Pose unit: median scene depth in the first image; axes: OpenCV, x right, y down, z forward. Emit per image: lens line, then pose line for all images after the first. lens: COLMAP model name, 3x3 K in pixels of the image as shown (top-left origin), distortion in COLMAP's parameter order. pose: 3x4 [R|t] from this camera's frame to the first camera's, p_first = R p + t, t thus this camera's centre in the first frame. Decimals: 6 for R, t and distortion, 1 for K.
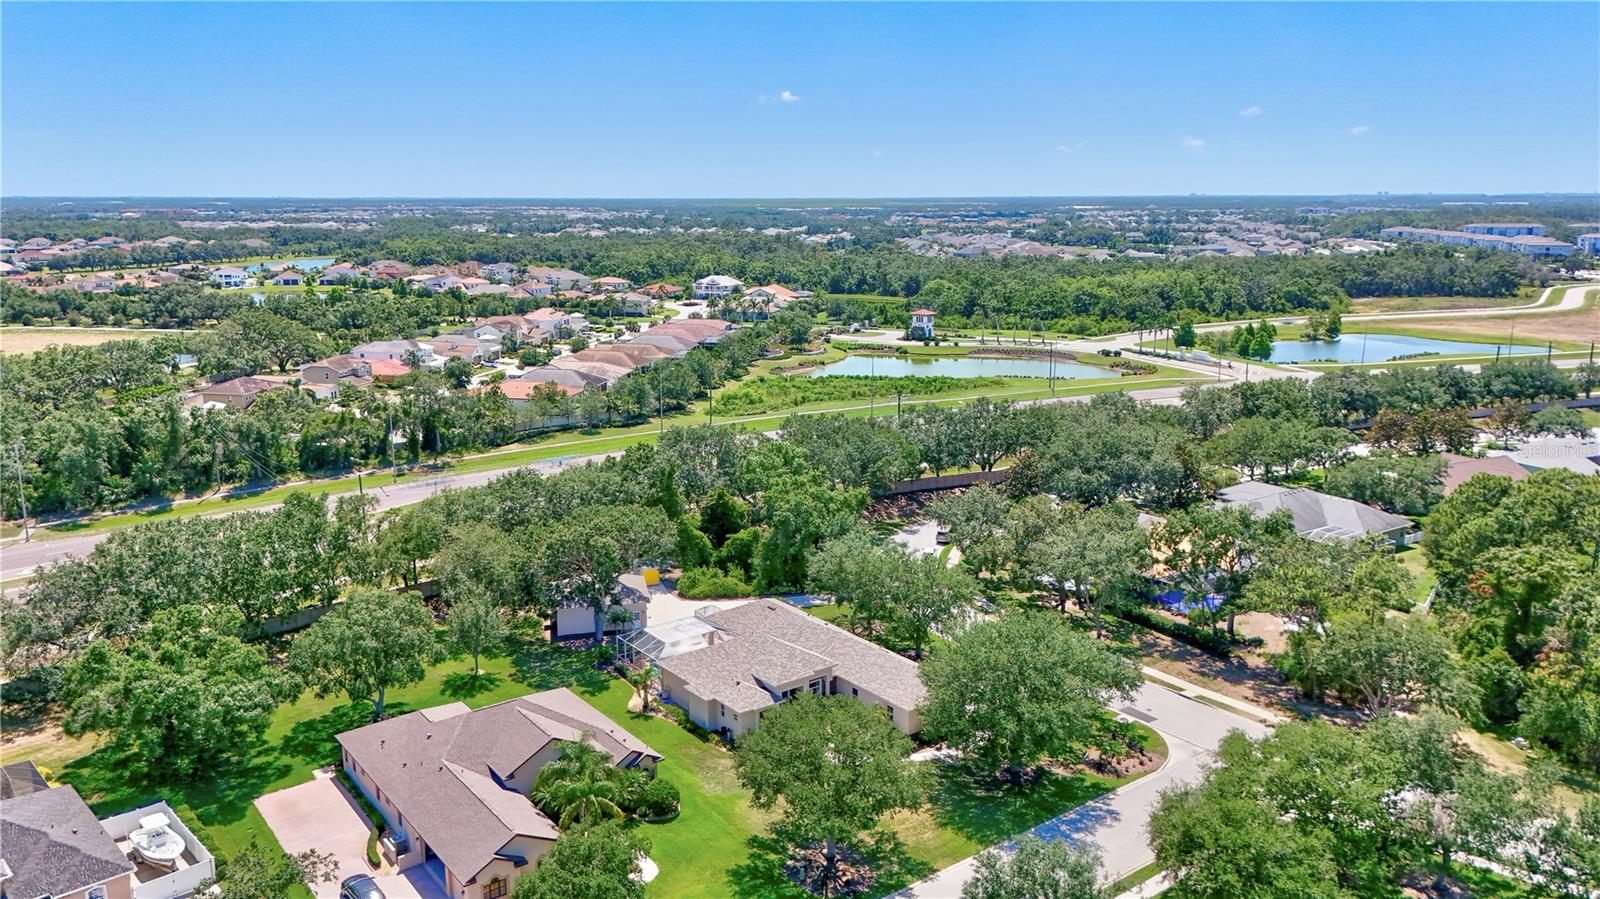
lens RADIAL K [[1184.1, 0, 800.0], [0, 1184.1, 449.5], [0, 0, 1]] dist [0.093595, -0.106281]
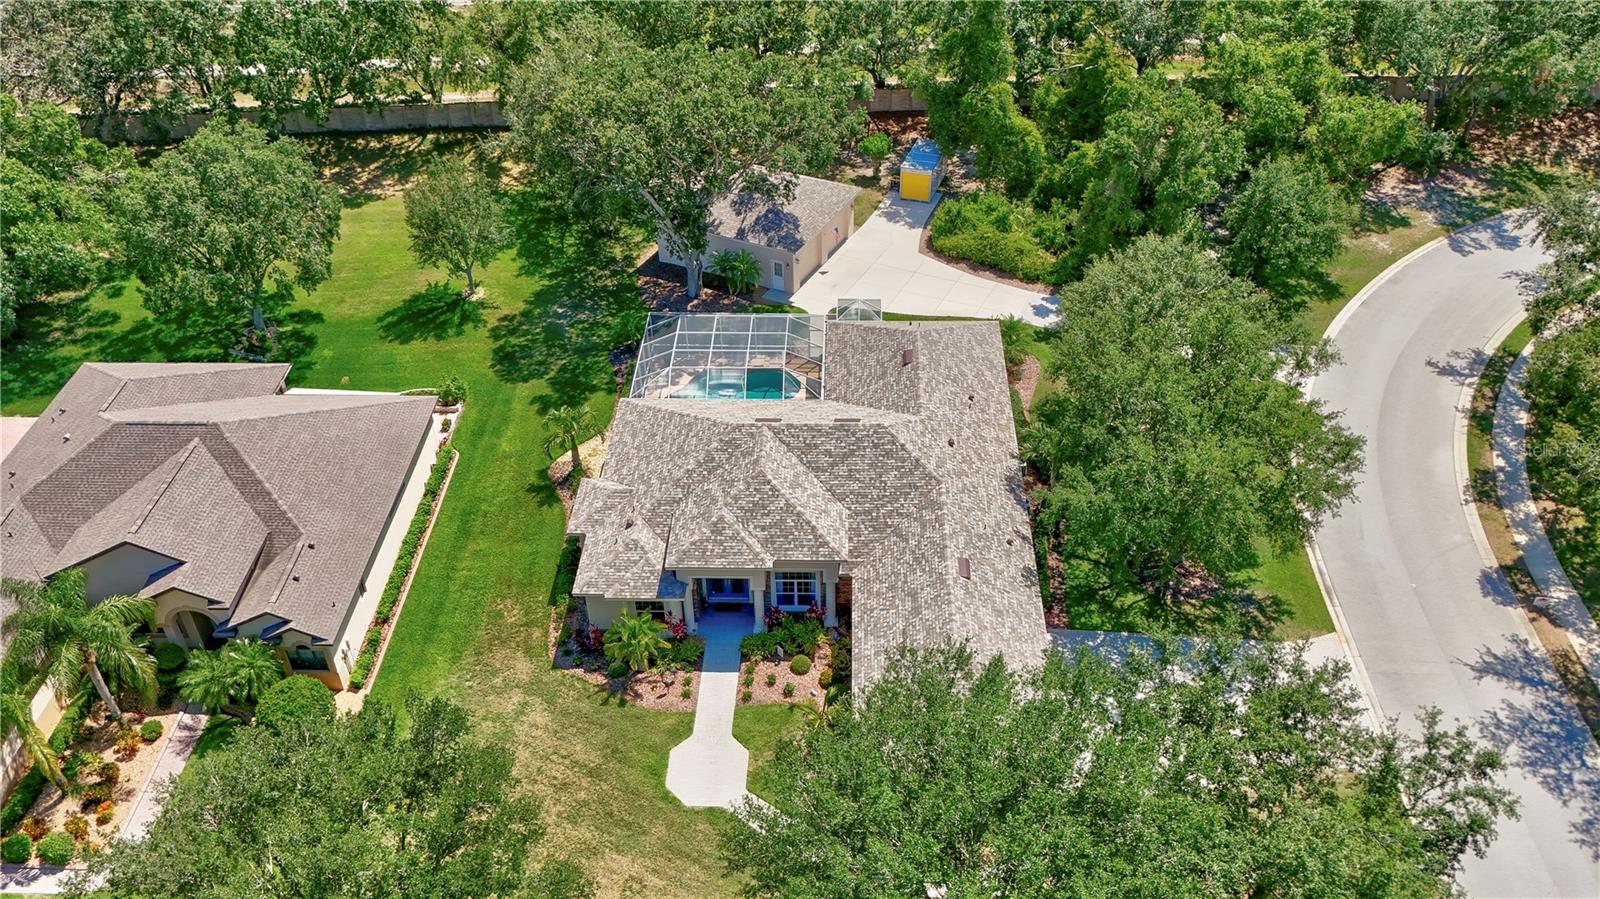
lens RADIAL K [[1337.0, 0, 803.2], [0, 1337.0, 502.8], [0, 0, 1]] dist [0.039800, -0.009199]
pose [[0.775293, 0.392621, -0.494742, 0.201620], [-0.120054, 0.860640, 0.494860, -0.067537], [0.620087, -0.324266, 0.714384, 0.490400]]
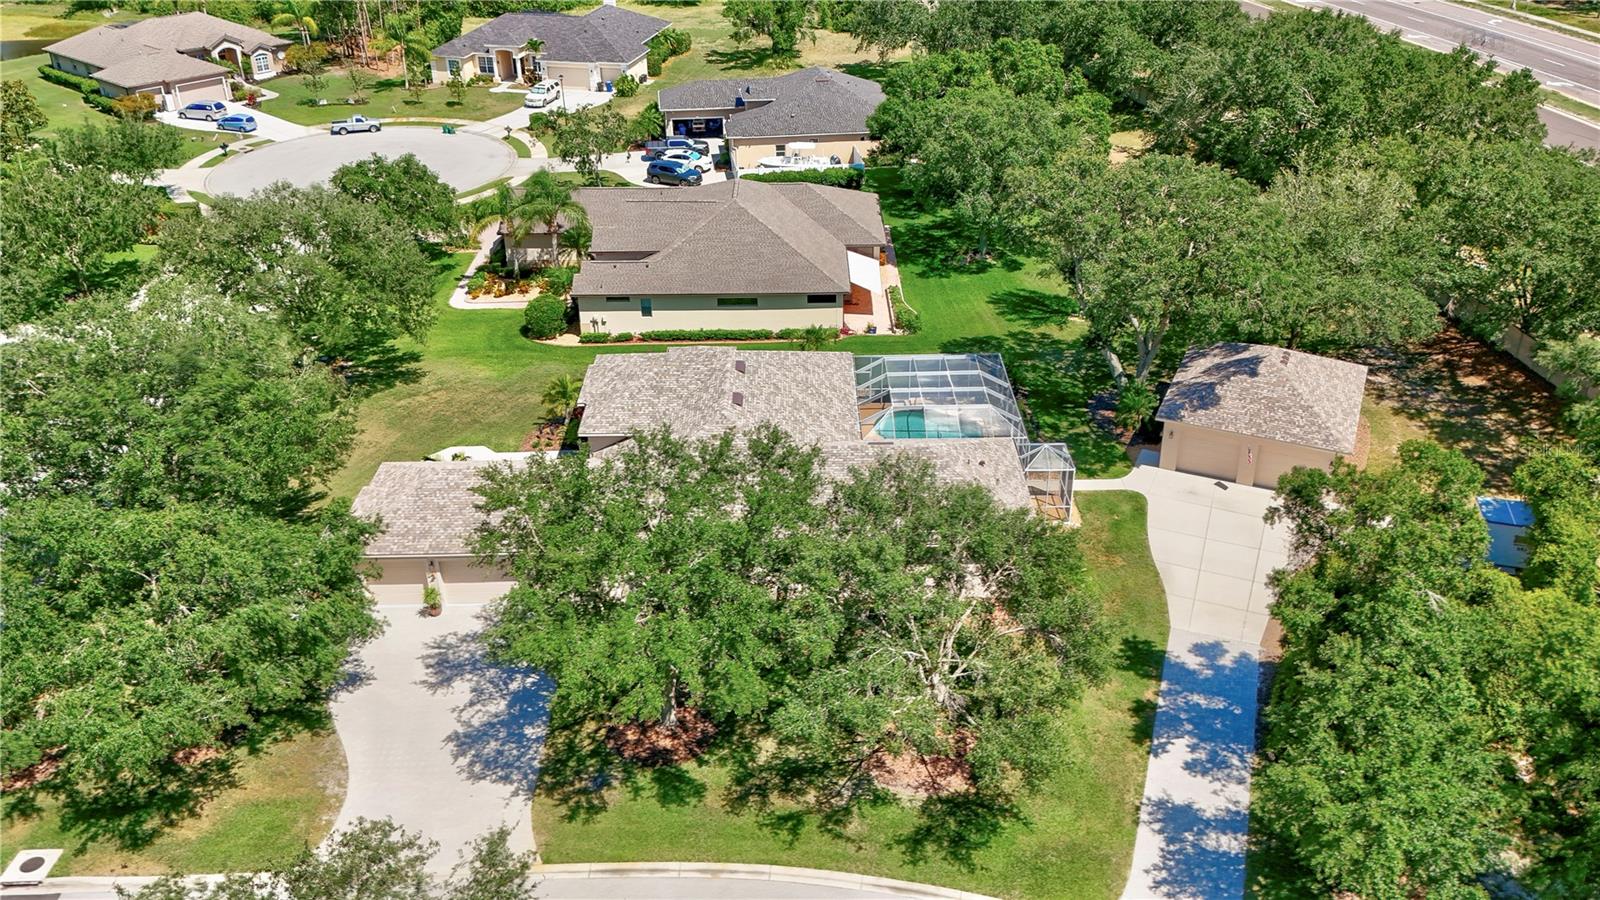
lens RADIAL K [[1273.4, 0, 815.2], [0, 1273.4, 451.4], [0, 0, 1]] dist [0.095965, -0.114475]
pose [[-0.595201, 0.400055, -0.696916, 0.277817], [-0.160940, 0.790350, 0.591140, -0.121828], [0.787295, 0.464008, -0.406033, 1.012199]]
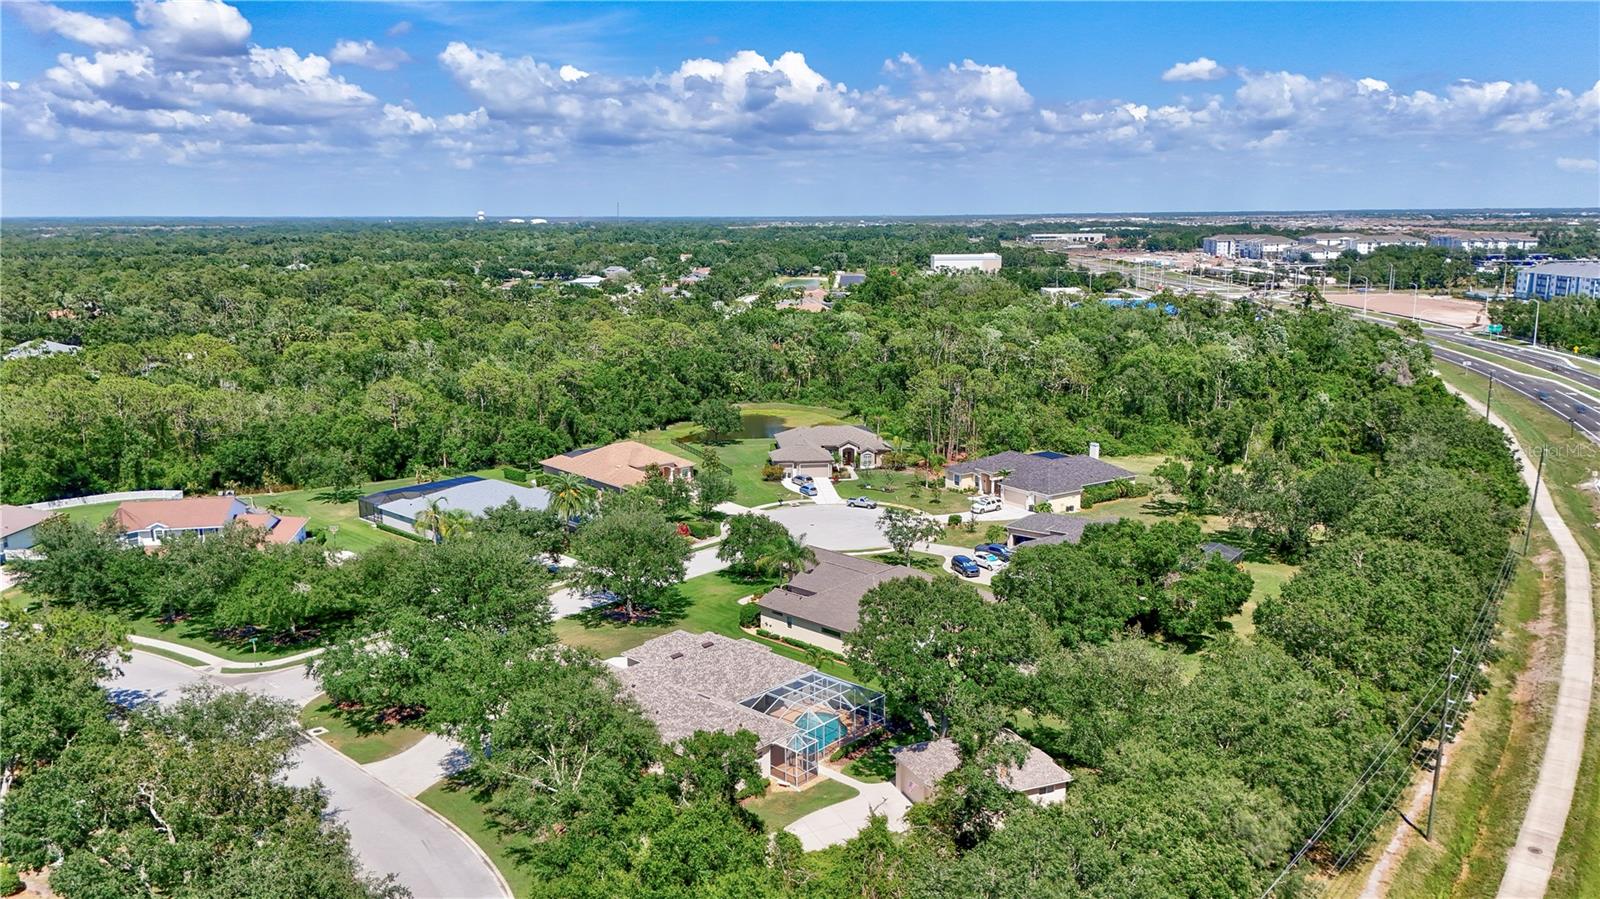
lens RADIAL K [[1184.1, 0, 800.0], [0, 1184.1, 449.5], [0, 0, 1]] dist [0.093595, -0.106281]
pose [[-0.986744, 0.042655, -0.156577, 0.024671], [-0.023379, 0.917409, 0.397258, -0.287361], [0.160590, 0.395653, -0.904251, 1.431568]]
